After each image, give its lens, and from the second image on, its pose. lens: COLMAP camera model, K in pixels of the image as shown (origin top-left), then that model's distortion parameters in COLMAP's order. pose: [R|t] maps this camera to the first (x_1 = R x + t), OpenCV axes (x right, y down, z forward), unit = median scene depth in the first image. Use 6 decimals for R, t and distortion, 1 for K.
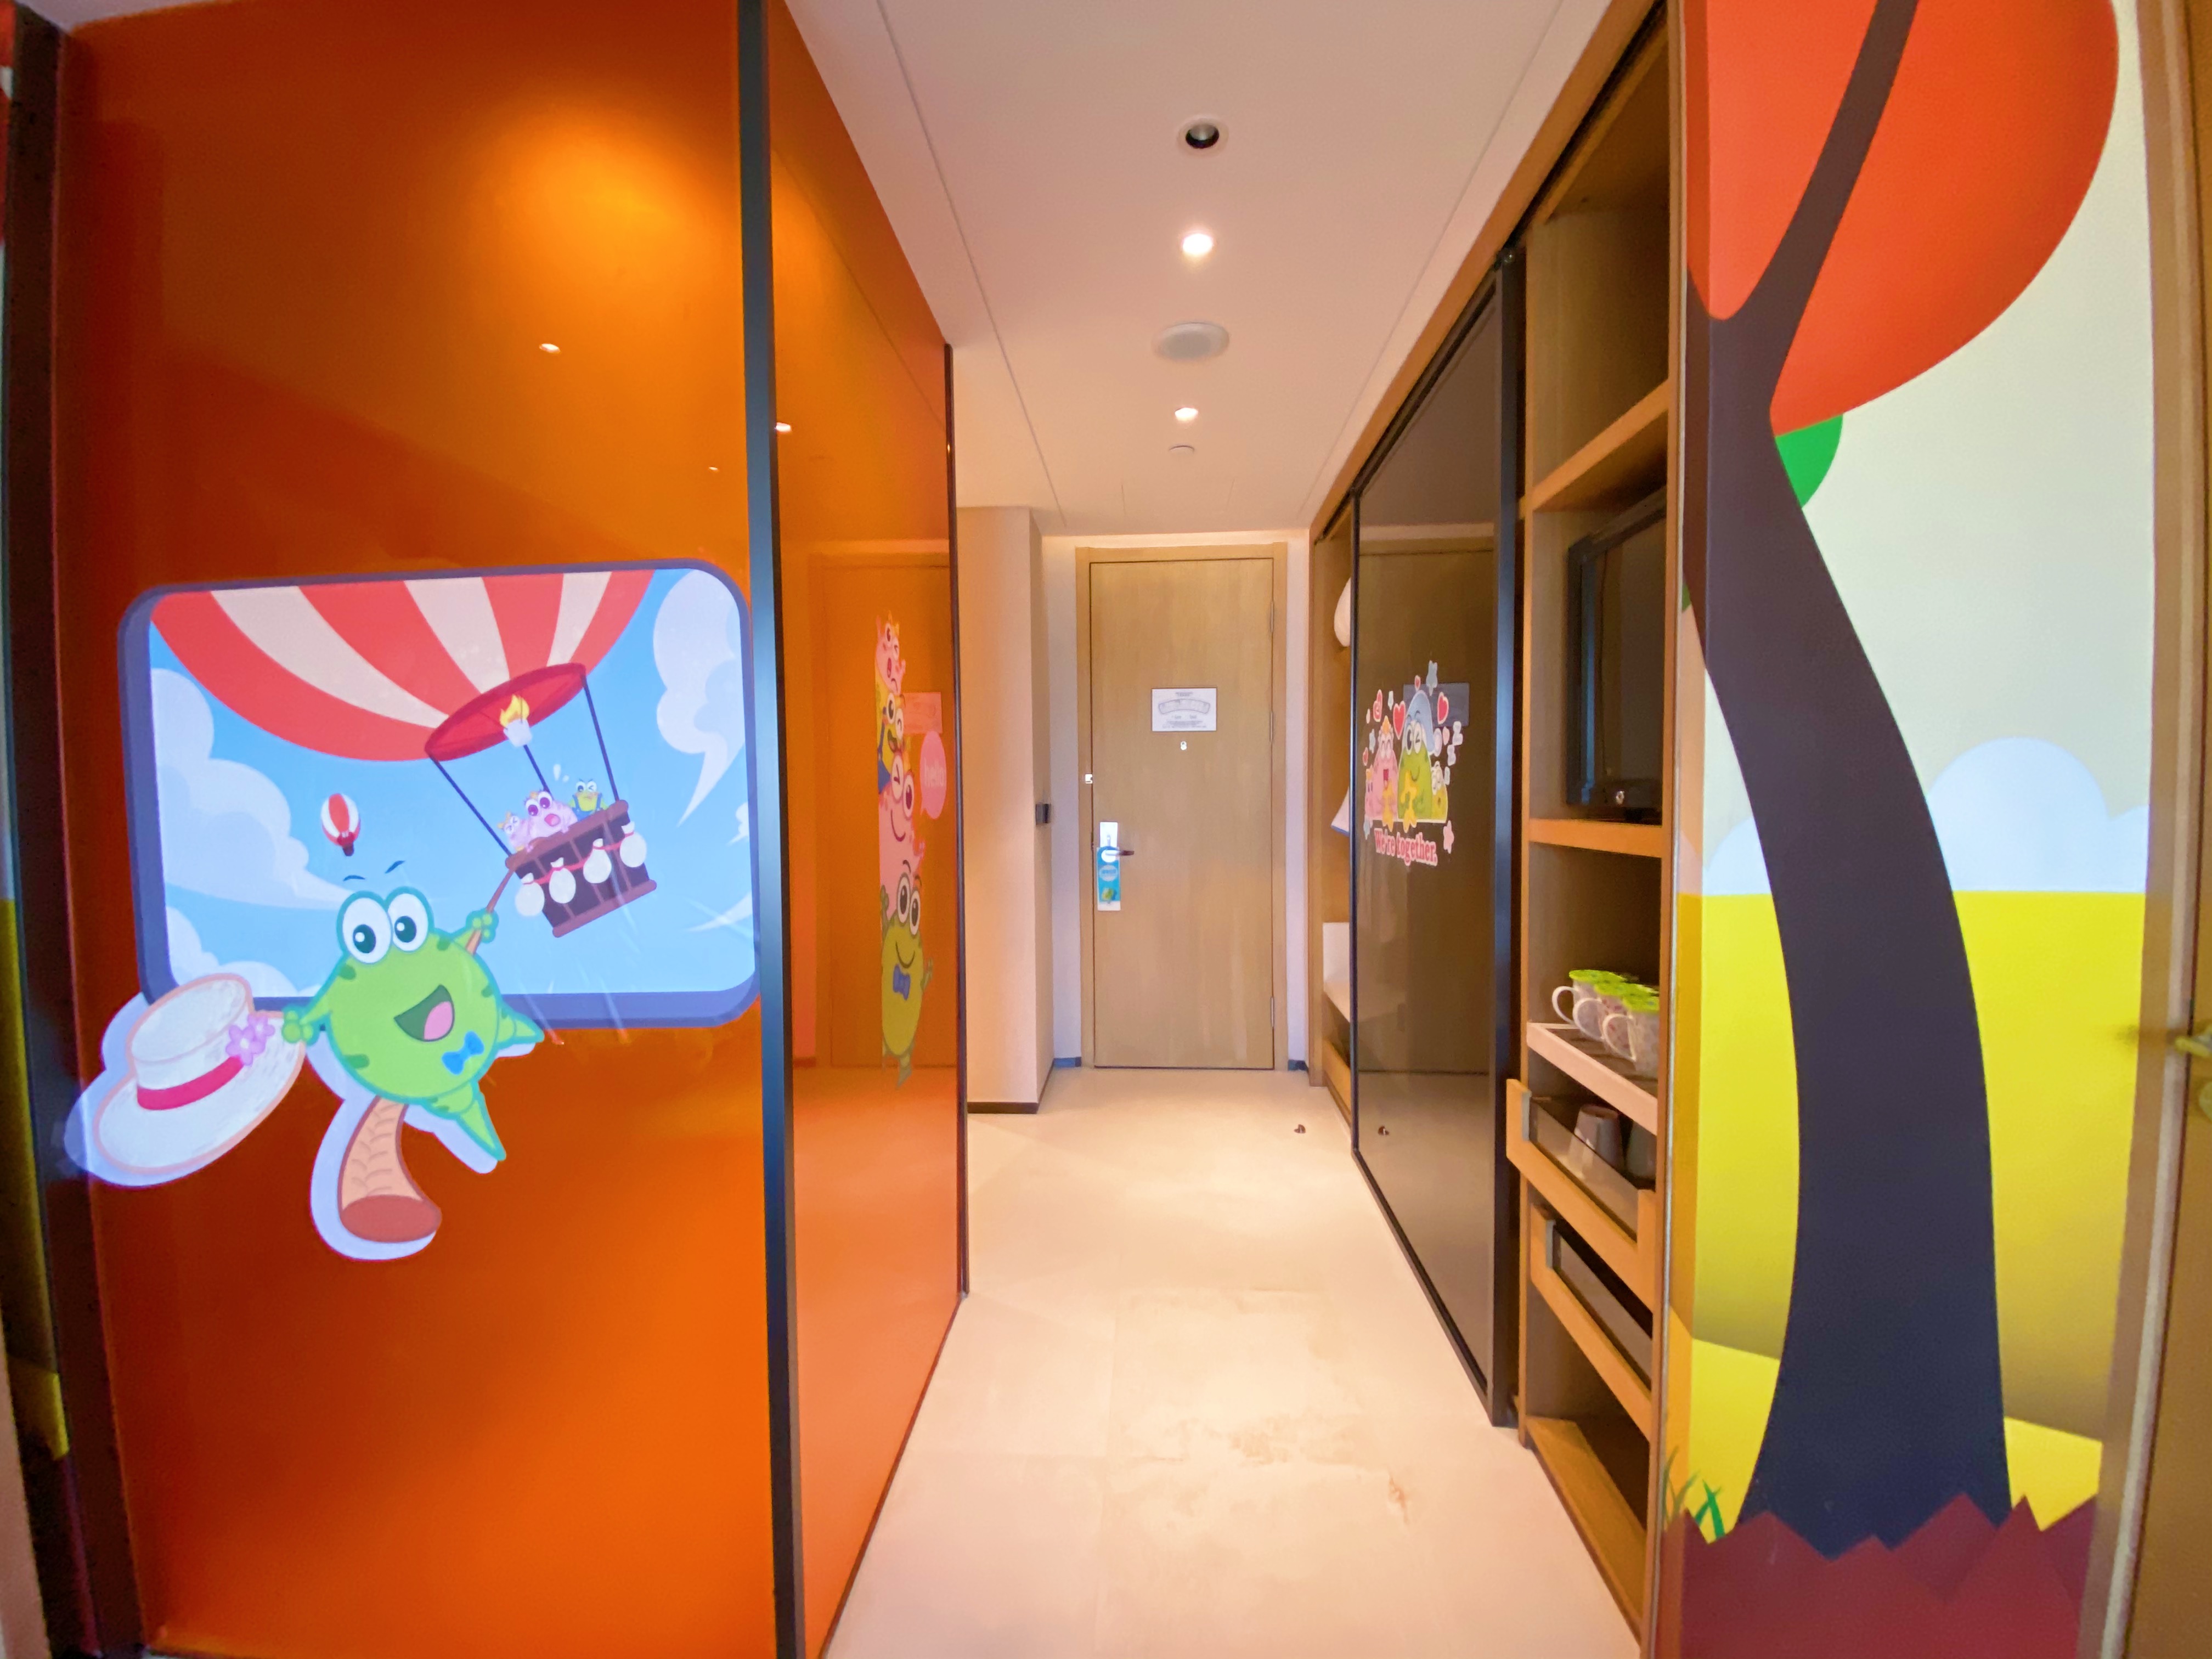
lens RADIAL K [[897.6, 0, 1093.9], [0, 897.6, 833.8], [0, 0, 1]] dist [0.004297, -0.012941]
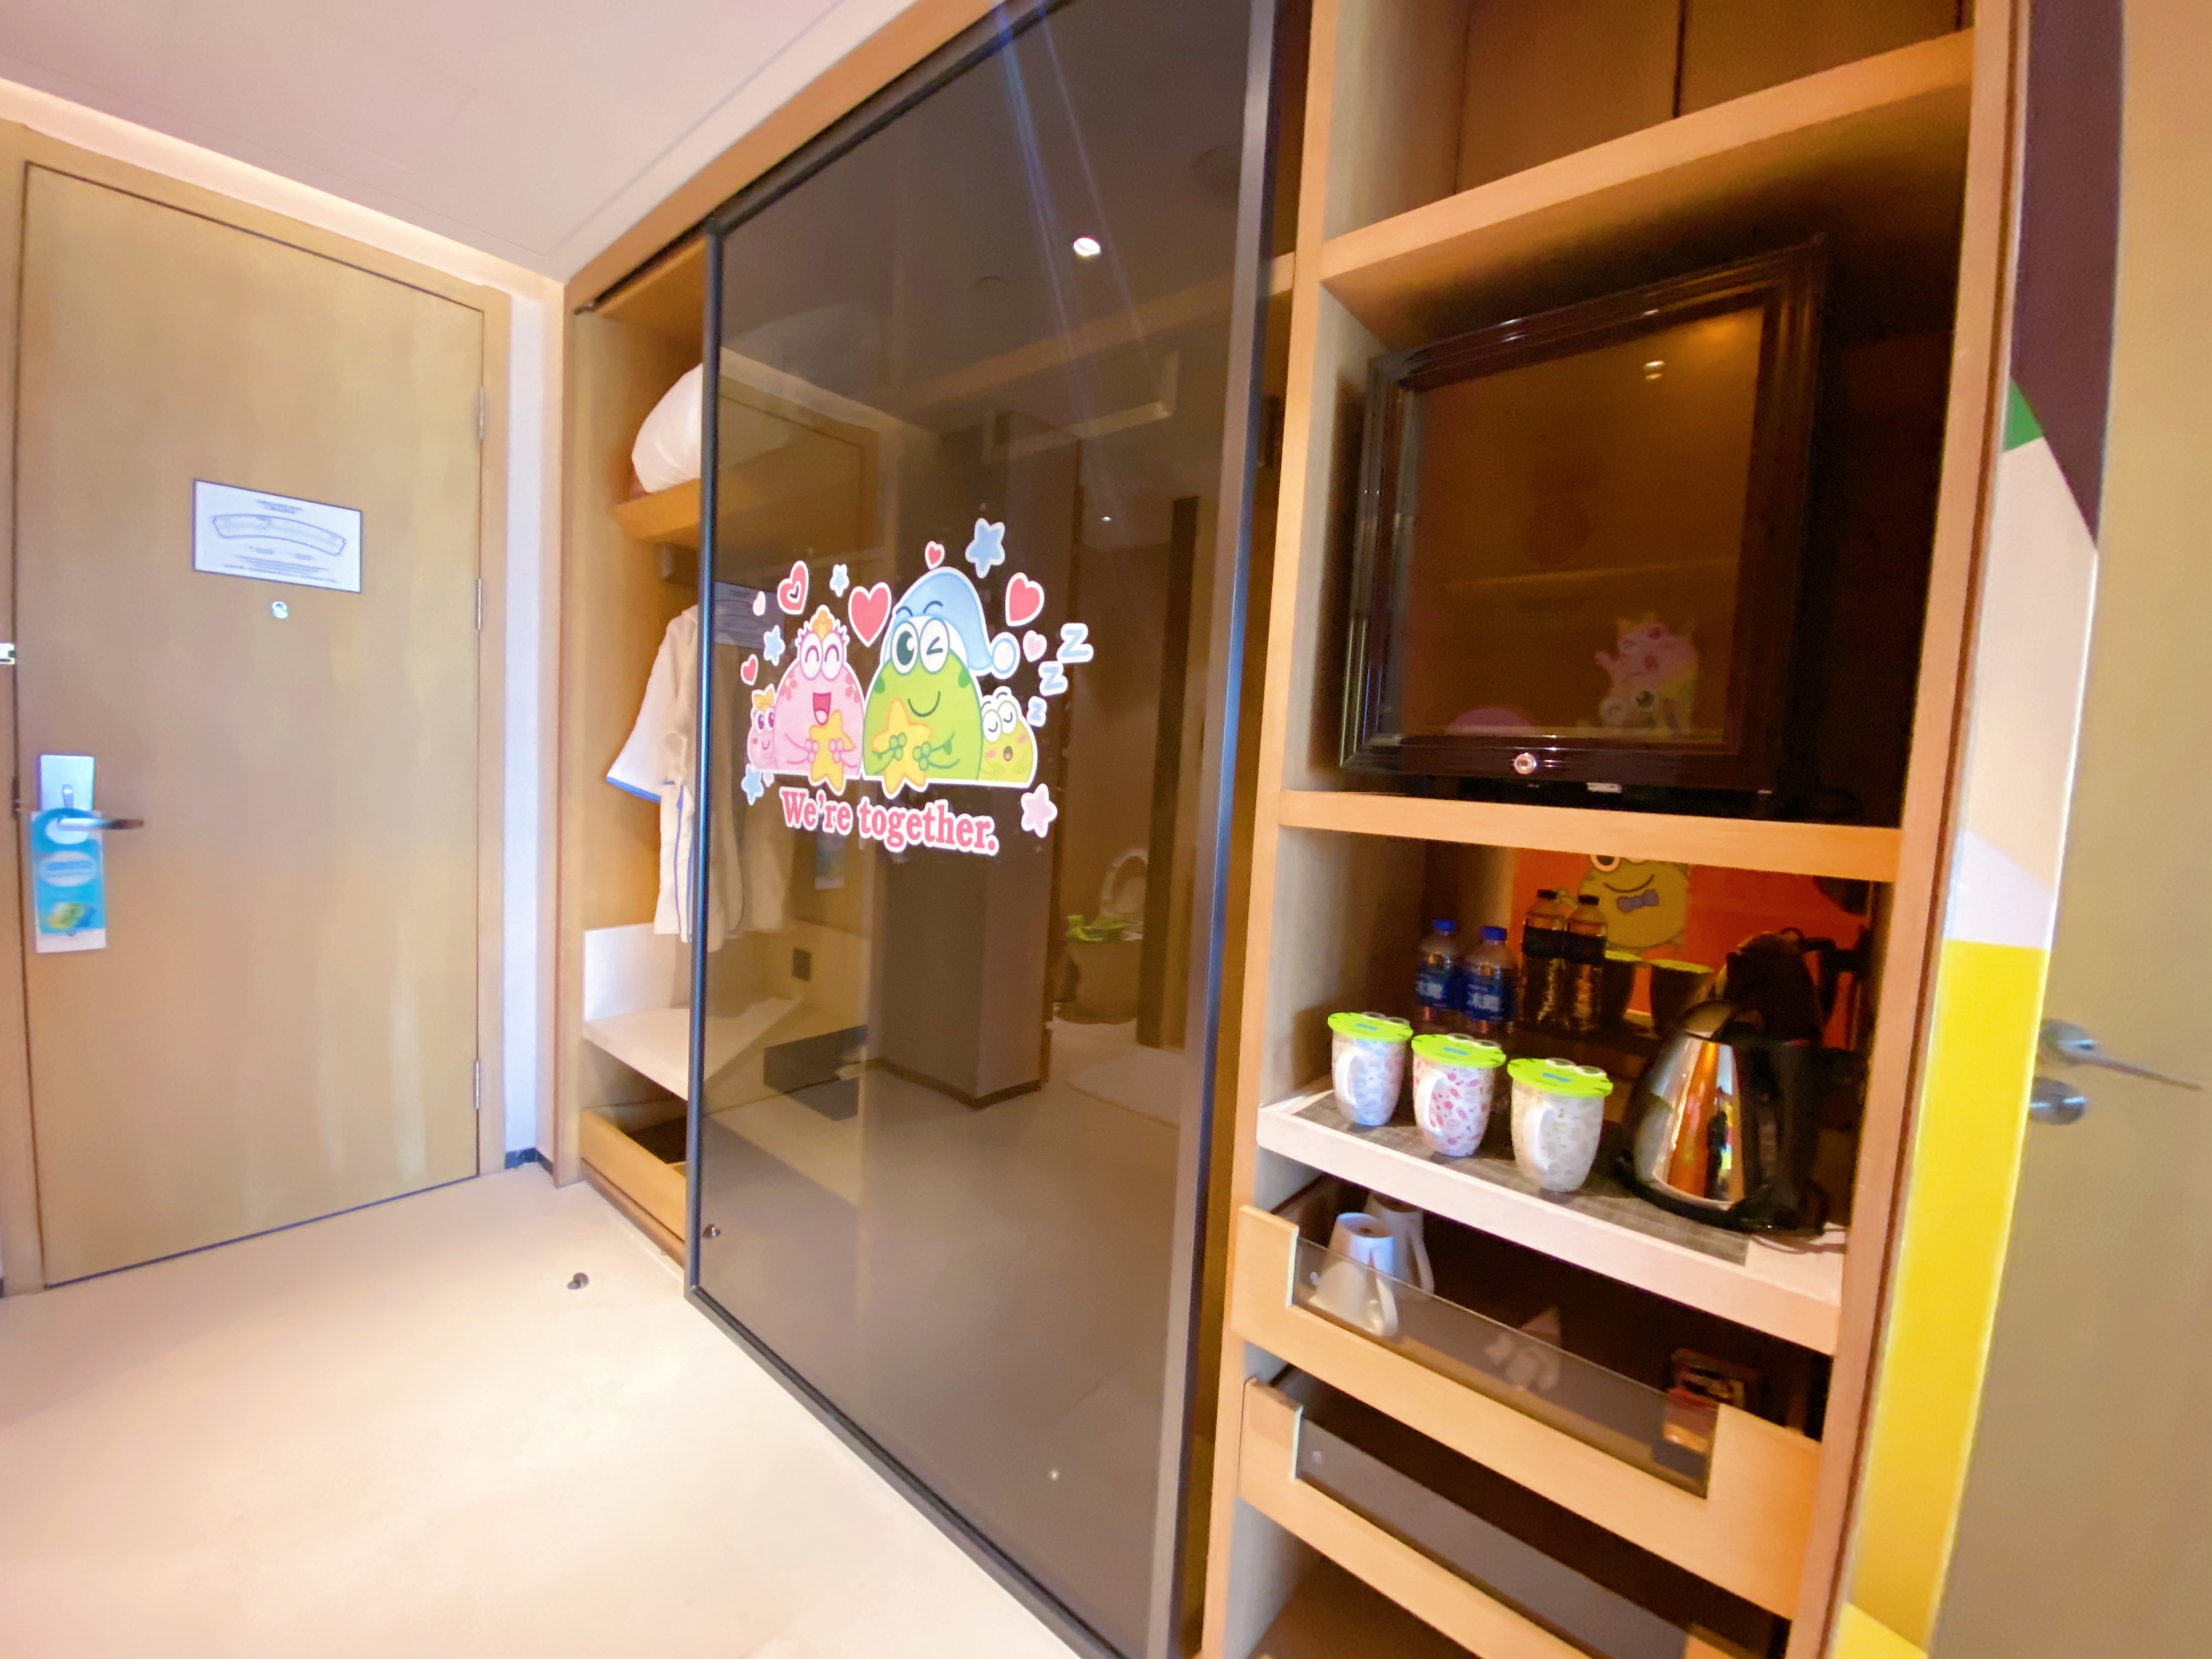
lens RADIAL K [[897.6, 0, 1130.2], [0, 897.6, 826.7], [0, 0, 1]] dist [0.004297, -0.012941]
pose [[0.574057, -0.017652, 0.818625, -0.042606], [-0.022622, 0.999044, 0.037406, -0.006133], [-0.818503, -0.039992, 0.573109, 0.347577]]
